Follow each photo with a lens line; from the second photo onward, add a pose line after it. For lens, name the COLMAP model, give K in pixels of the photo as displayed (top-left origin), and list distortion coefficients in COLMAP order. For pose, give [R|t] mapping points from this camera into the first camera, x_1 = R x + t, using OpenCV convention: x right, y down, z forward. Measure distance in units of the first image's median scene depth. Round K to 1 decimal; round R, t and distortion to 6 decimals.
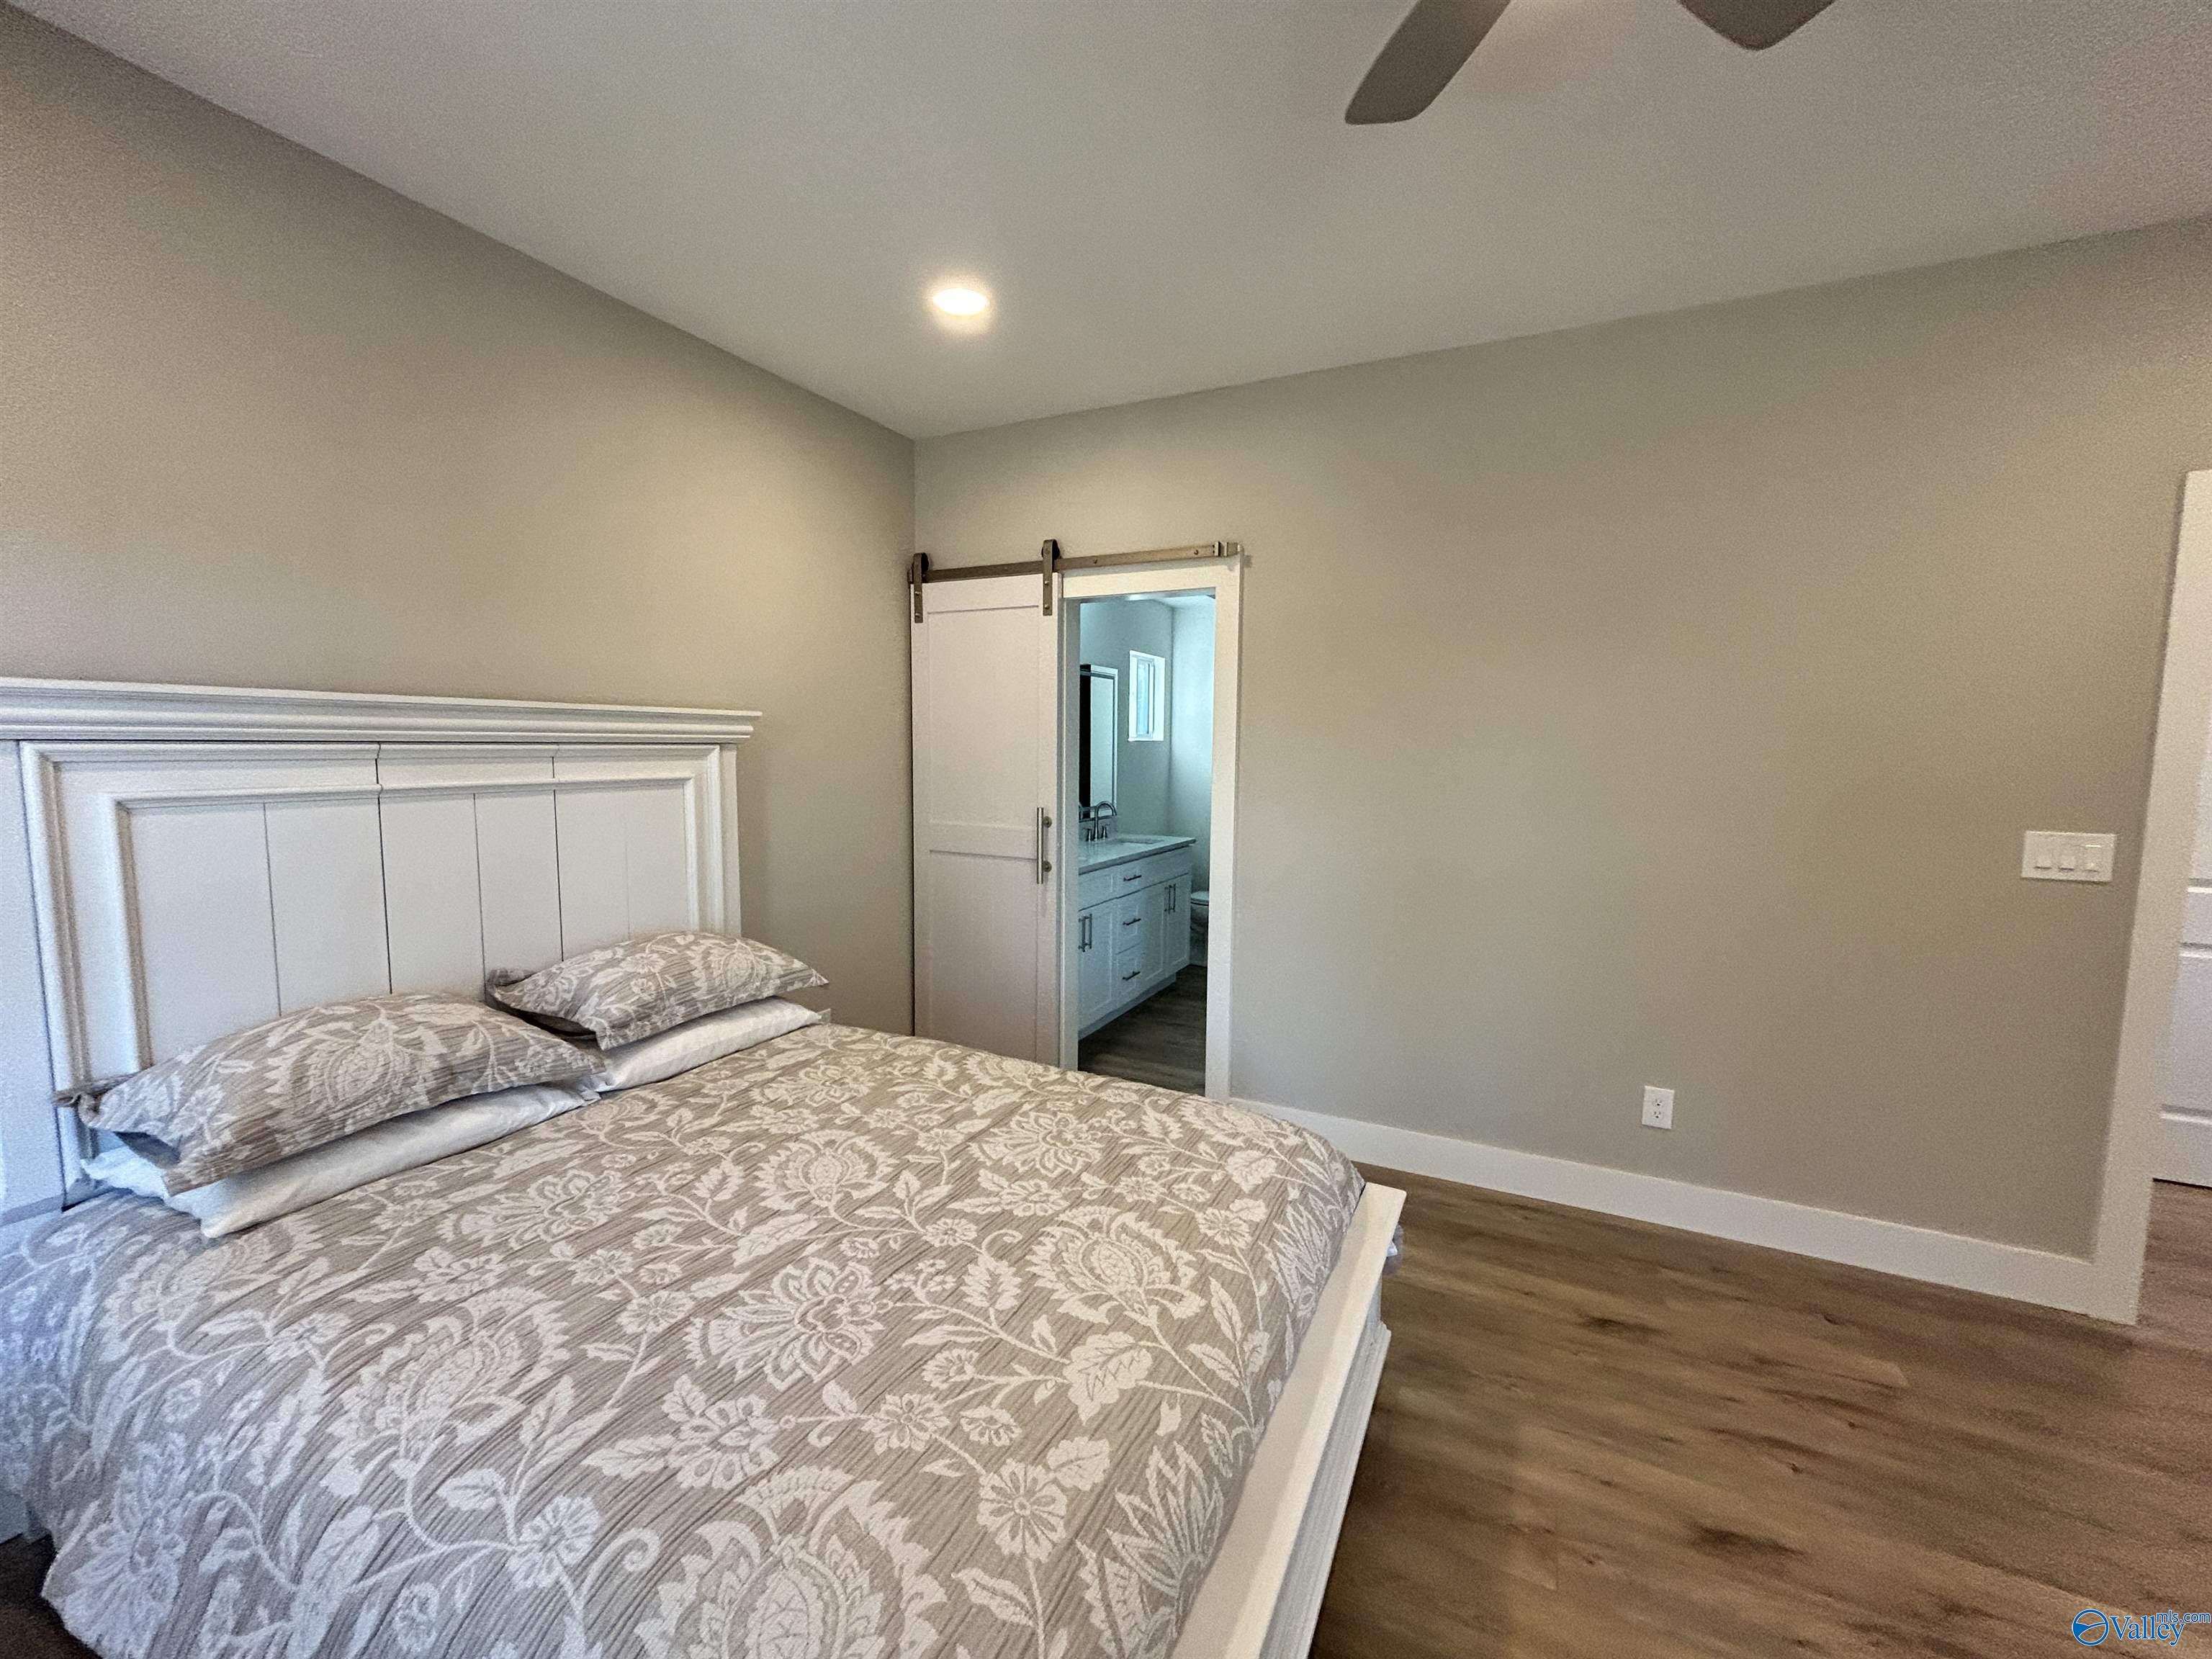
lens RADIAL K [[890.3, 0, 1096.9], [0, 890.3, 833.6], [0, 0, 1]] dist [-0.000058, 0.000094]
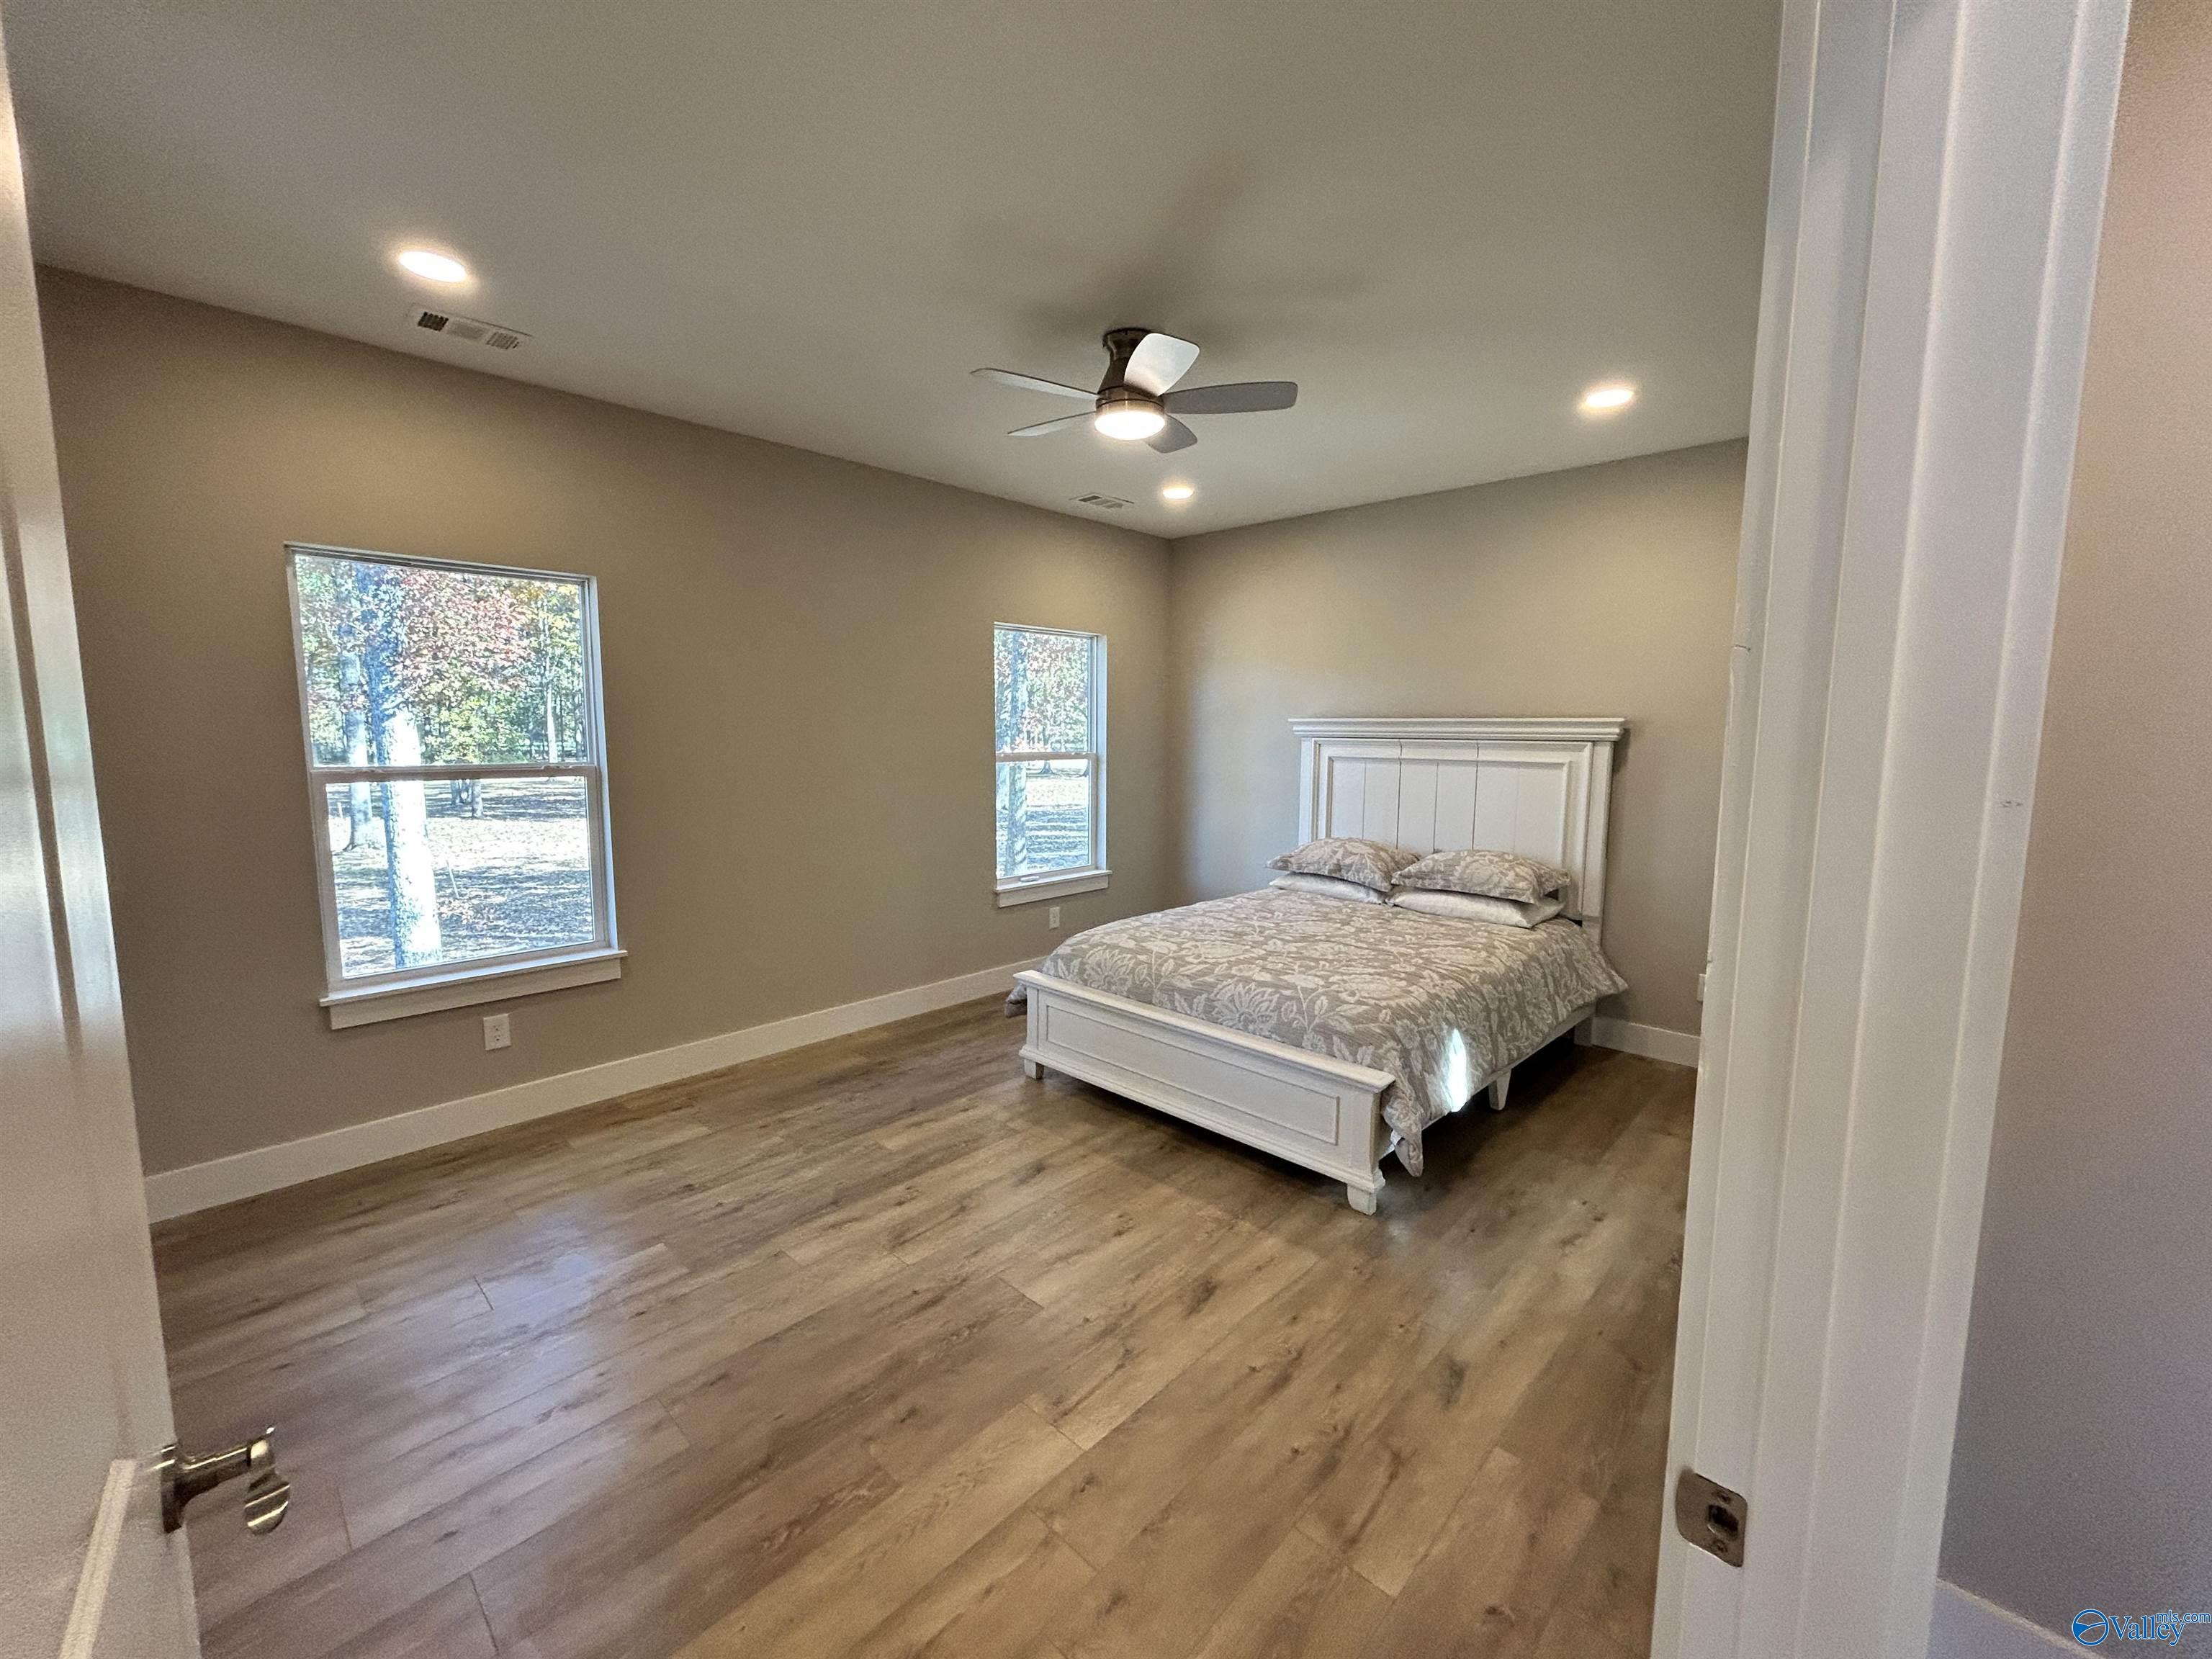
lens RADIAL K [[890.3, 0, 1095.1], [0, 890.3, 827.8], [0, 0, 1]] dist [-0.000058, 0.000094]
pose [[-0.302635, 0.094477, -0.948412, 1.856957], [-0.106455, 0.985498, 0.132140, -0.103028], [0.947143, 0.140954, -0.288189, 1.033011]]
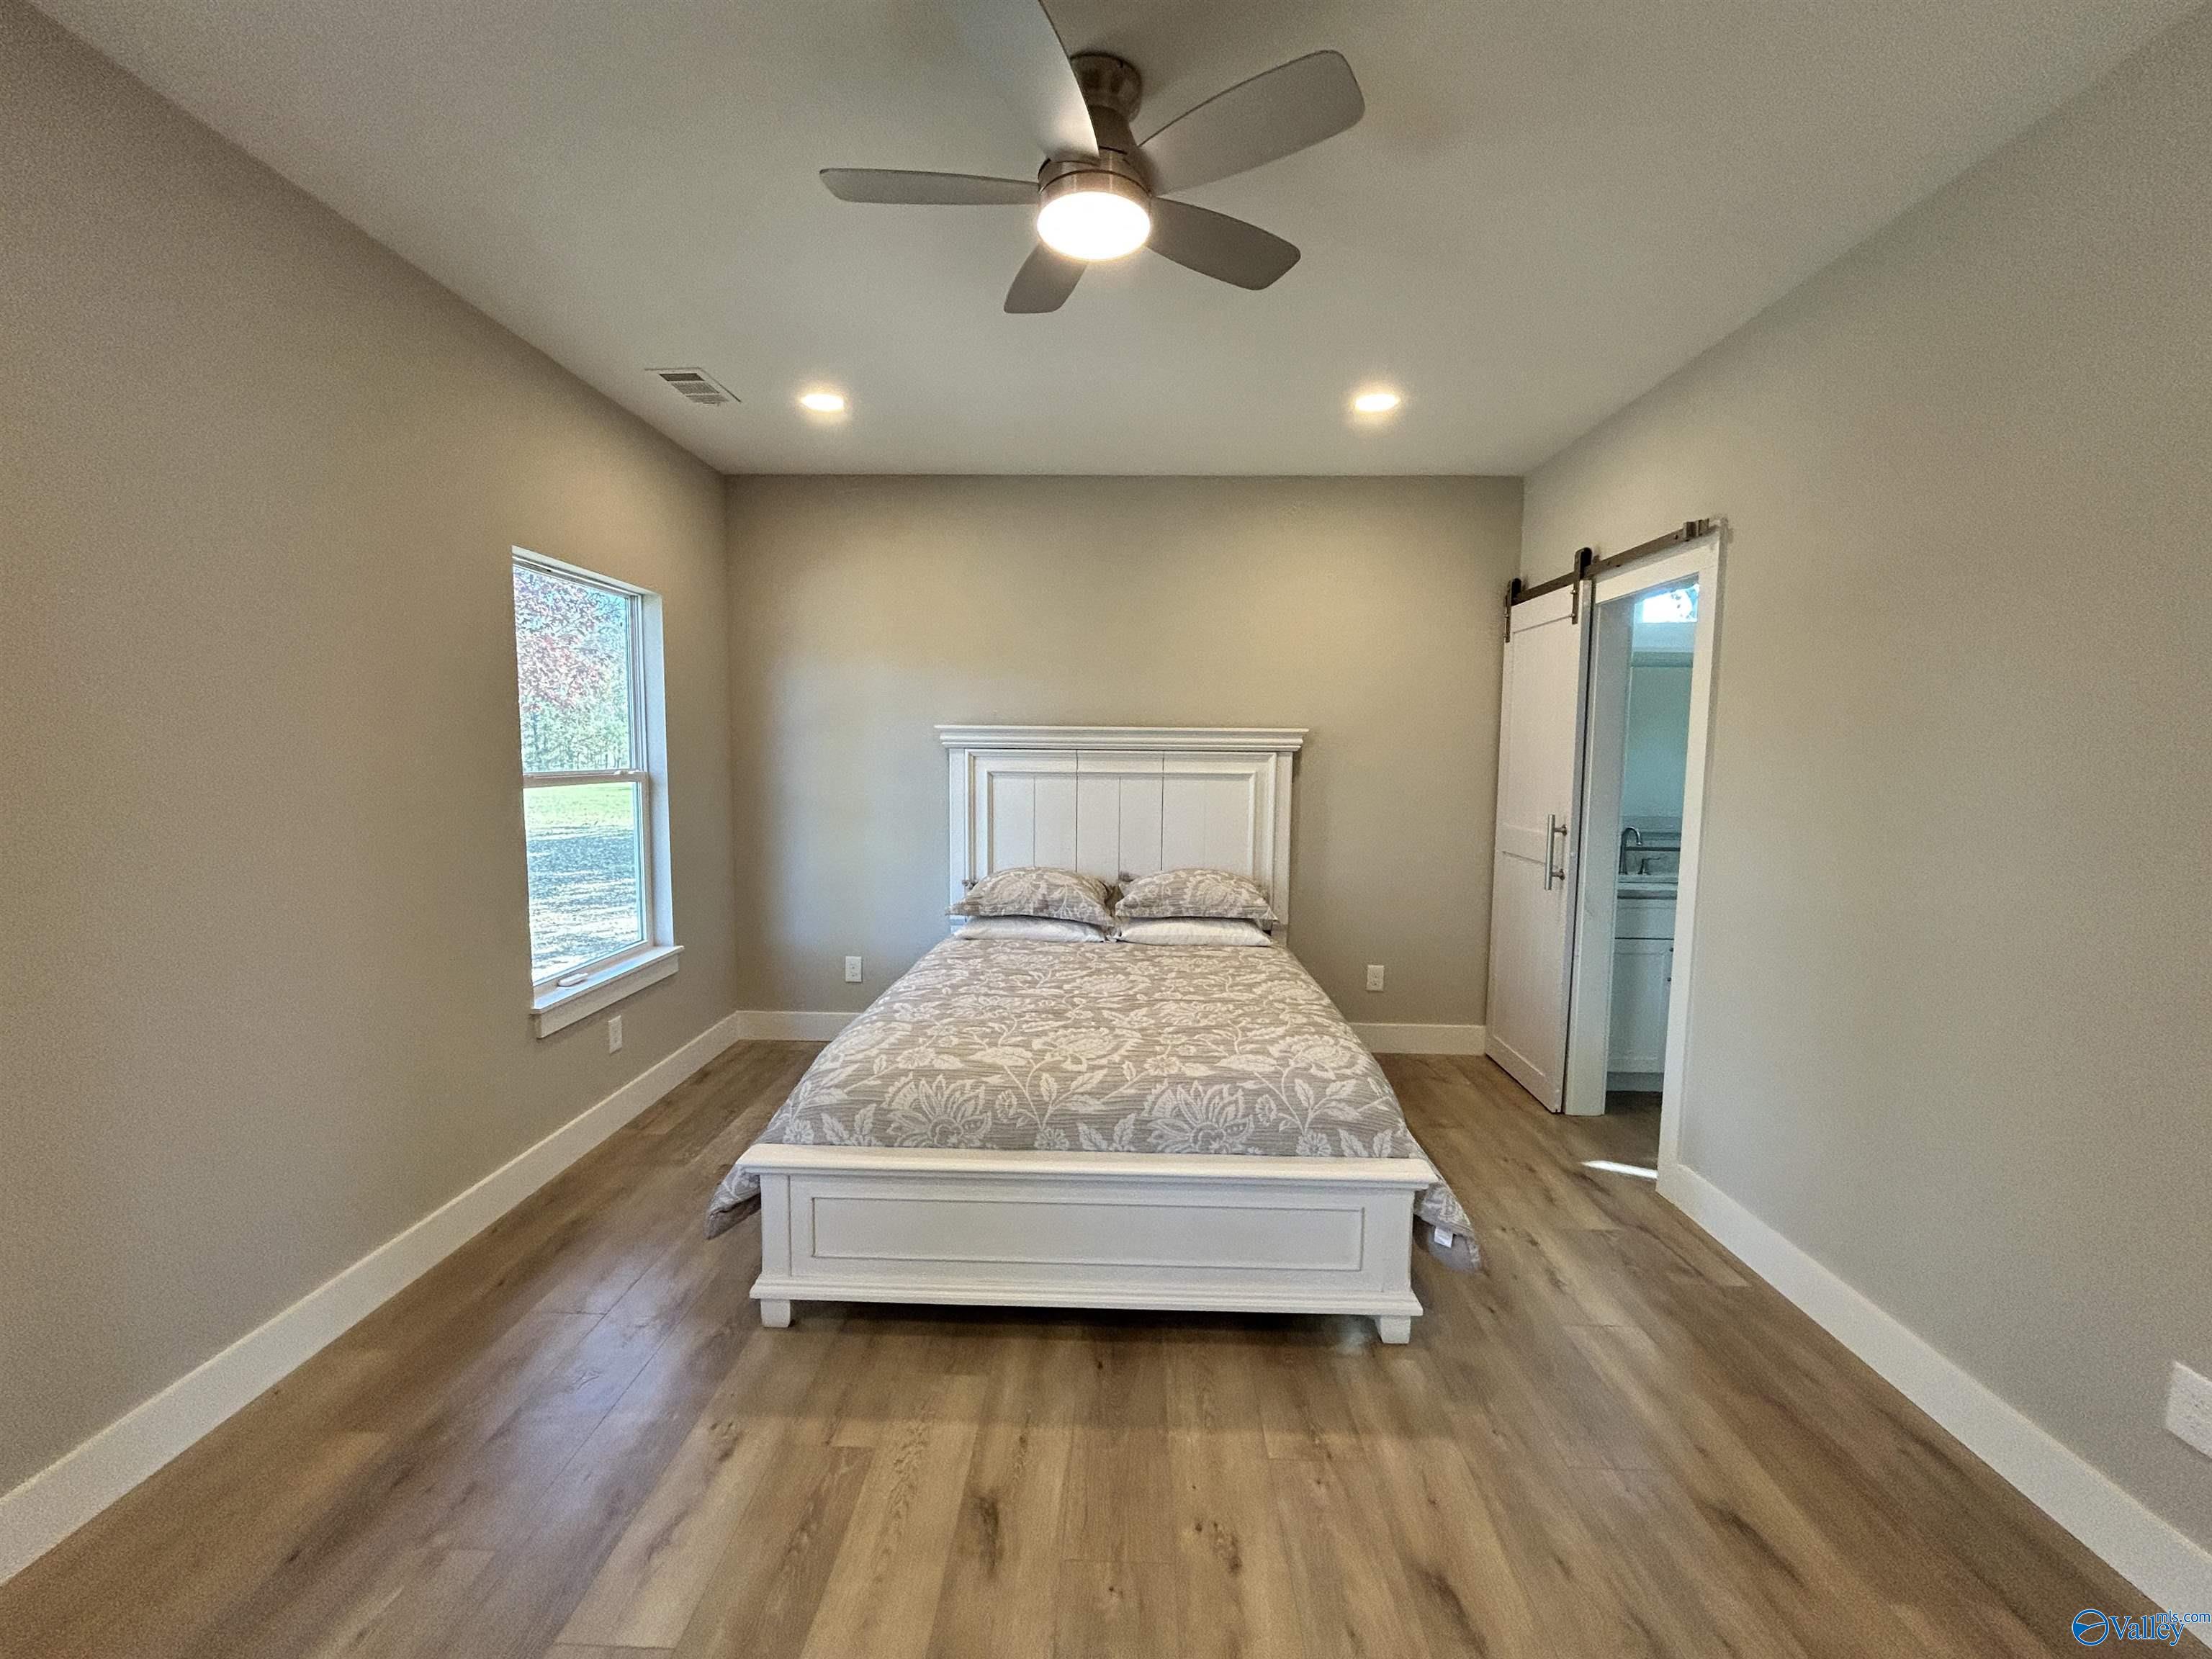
lens RADIAL K [[890.3, 0, 1103.7], [0, 890.3, 825.8], [0, 0, 1]] dist [-0.000058, 0.000094]
pose [[0.418166, 0.070292, -0.905647, 1.214350], [-0.097754, 0.994694, 0.032067, 0.002650], [0.903096, 0.075121, 0.422818, 0.207927]]
